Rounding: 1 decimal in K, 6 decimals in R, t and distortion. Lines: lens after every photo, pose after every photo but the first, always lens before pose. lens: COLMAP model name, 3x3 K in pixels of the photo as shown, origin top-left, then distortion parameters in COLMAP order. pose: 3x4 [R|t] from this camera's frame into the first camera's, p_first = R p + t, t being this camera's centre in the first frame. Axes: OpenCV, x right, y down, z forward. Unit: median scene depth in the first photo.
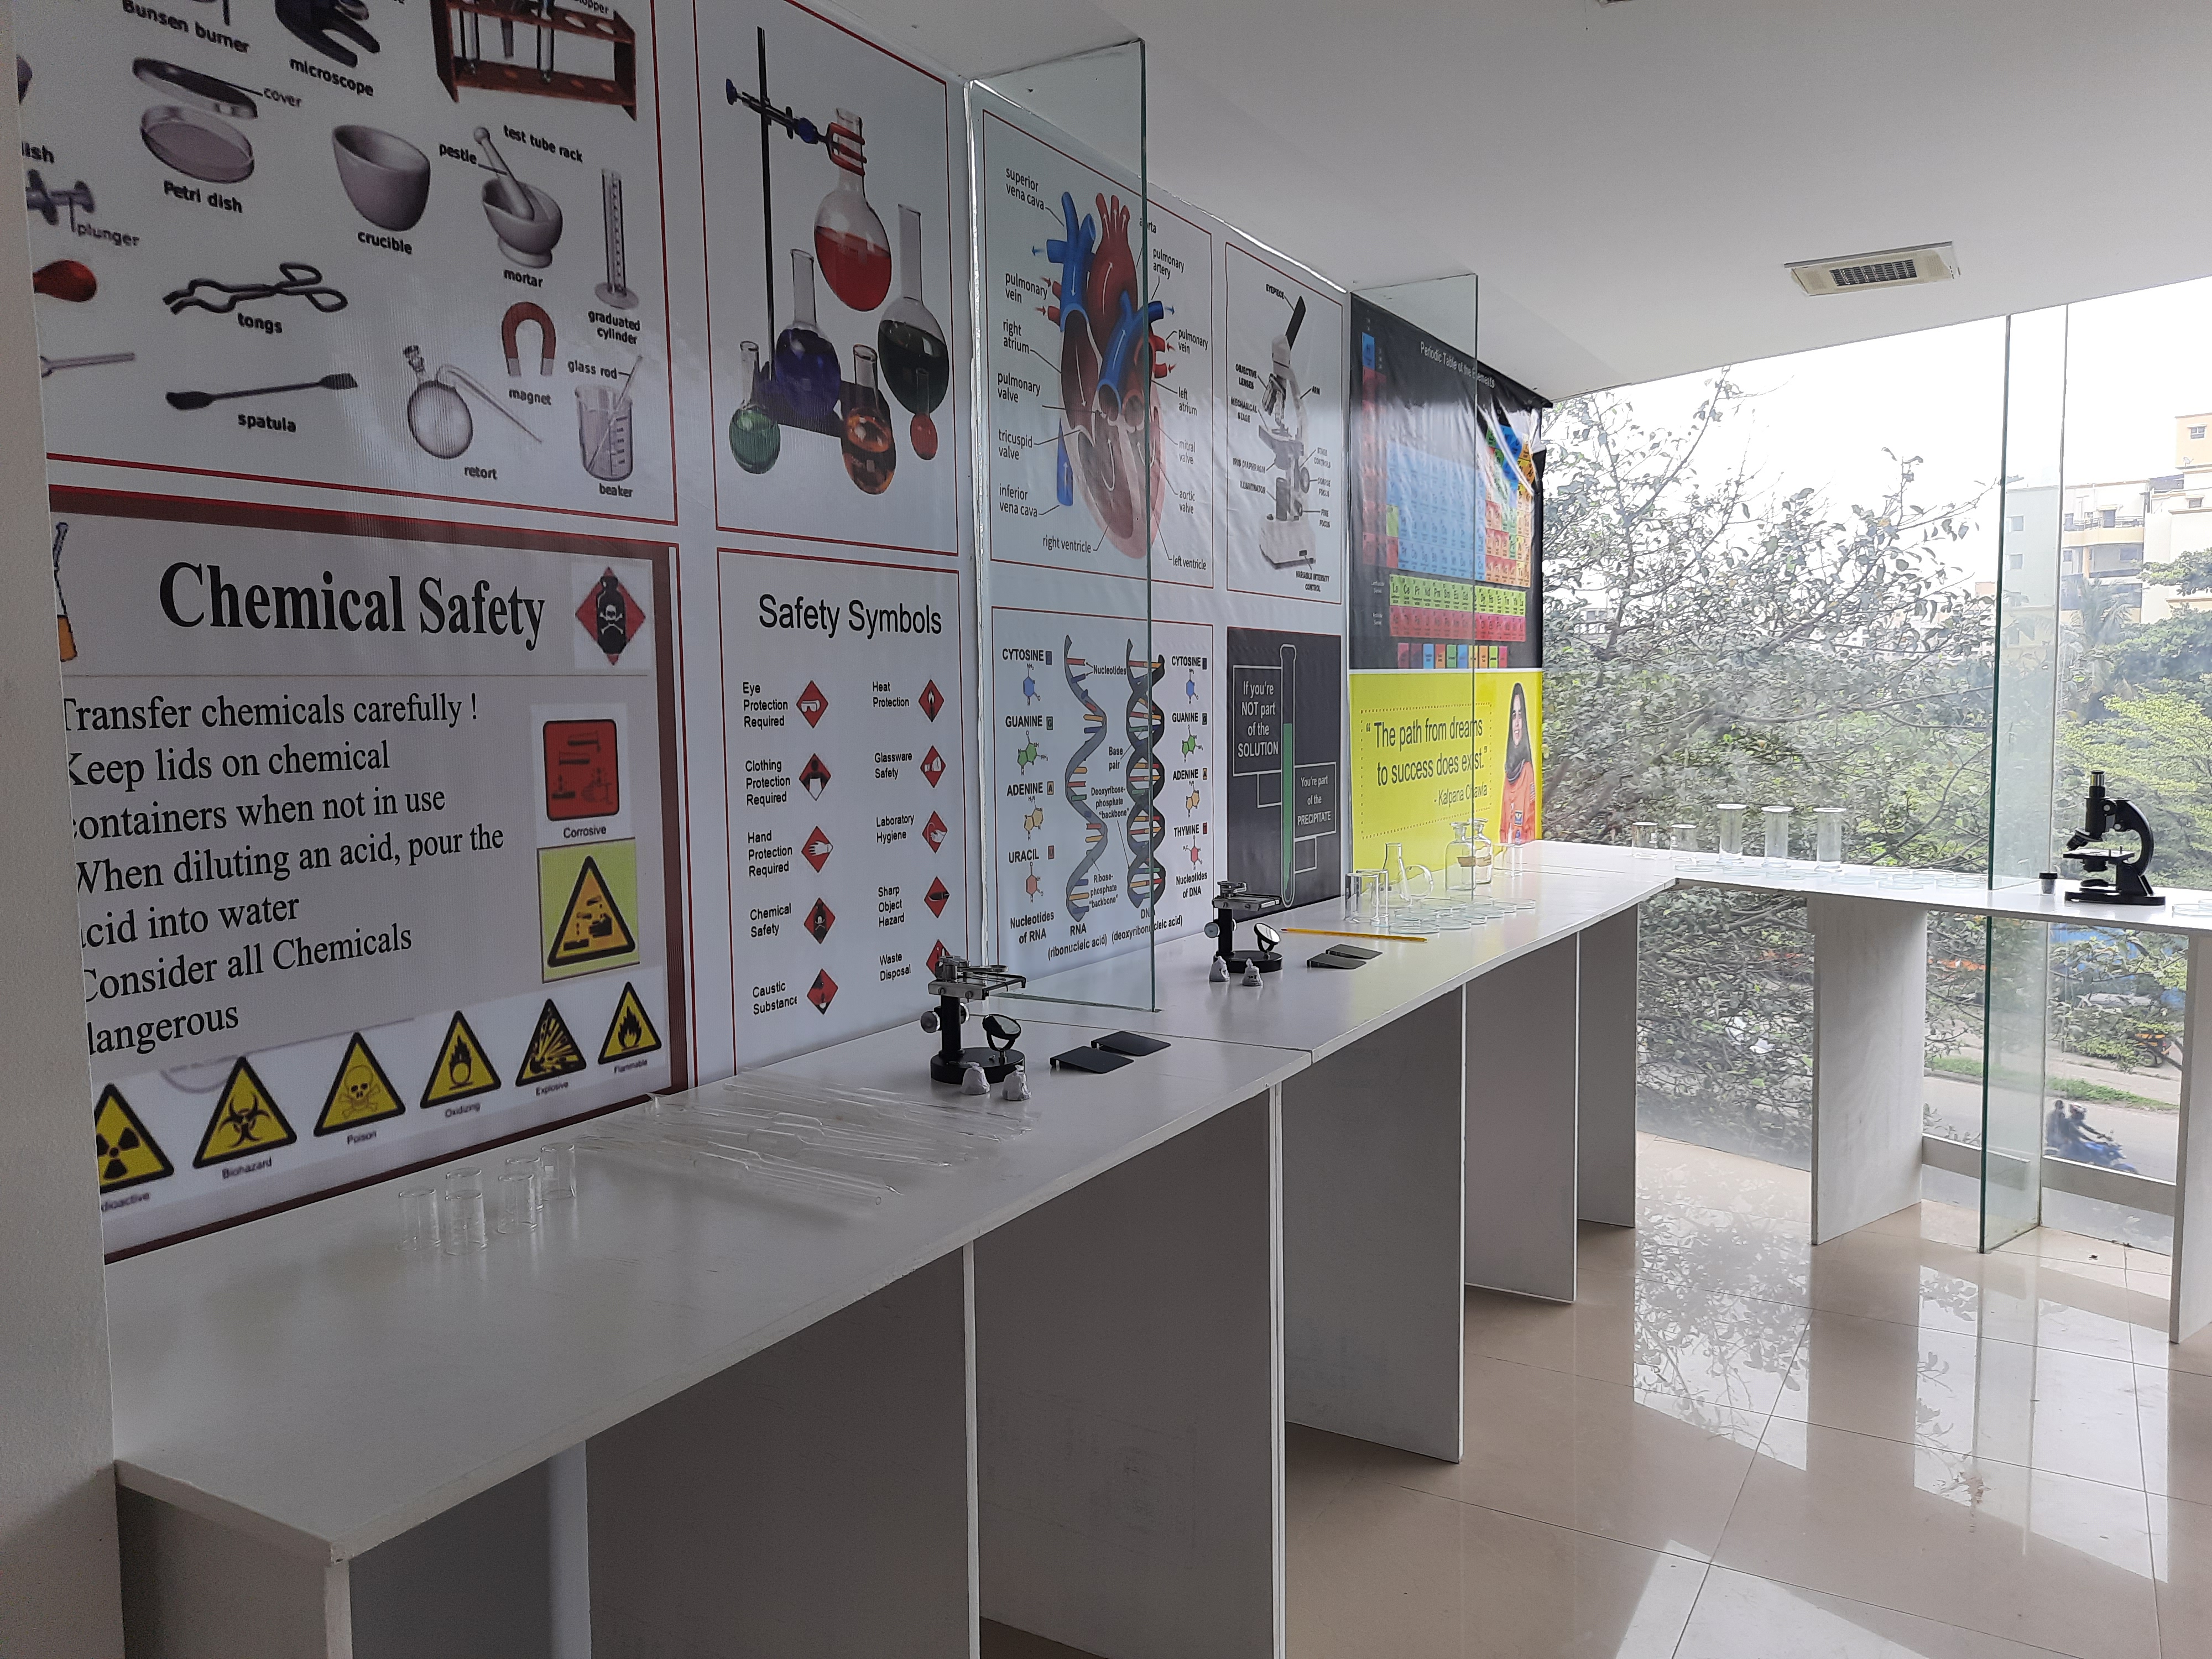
lens RADIAL K [[1614.5, 0, 1106.0], [0, 1614.5, 829.5], [0, 0, 1]] dist [0.002100, 0.001190]
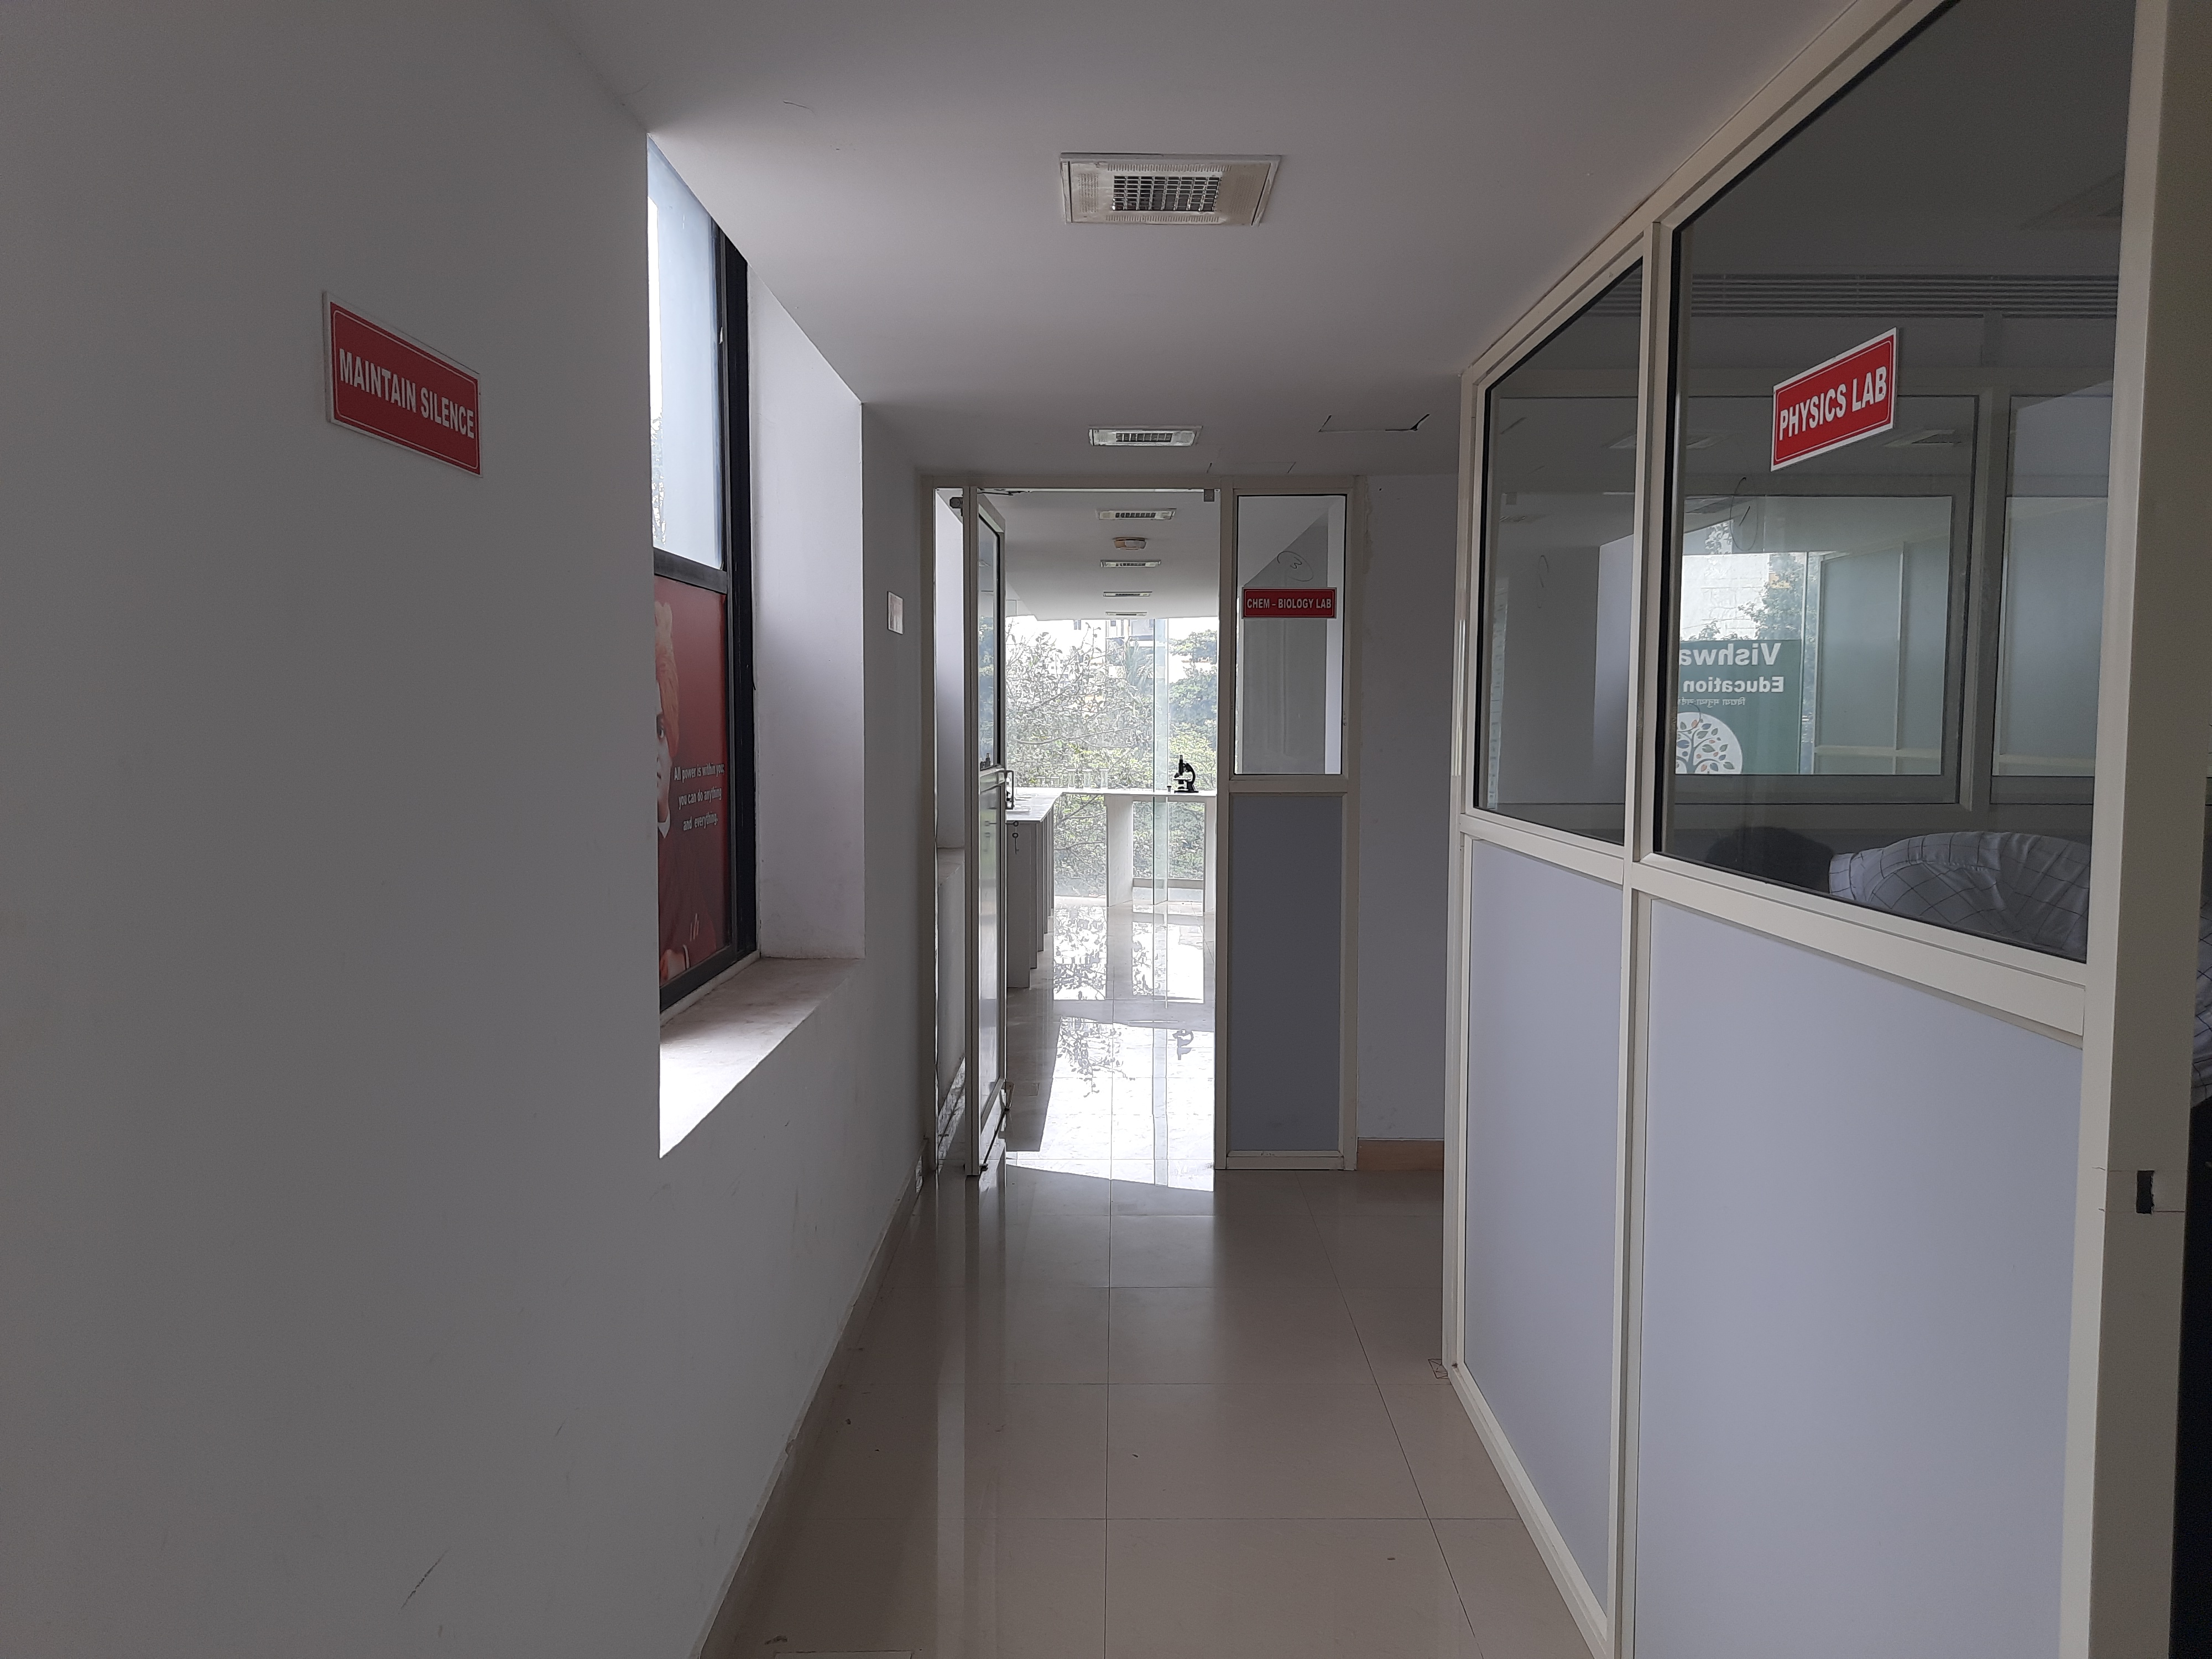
lens RADIAL K [[1614.5, 0, 1106.0], [0, 1614.5, 829.5], [0, 0, 1]] dist [0.002100, 0.001190]
pose [[0.861539, -0.020390, 0.507282, -1.213575], [0.030745, 0.999455, -0.012043, 0.154634], [-0.506760, 0.025971, 0.861696, -1.790657]]
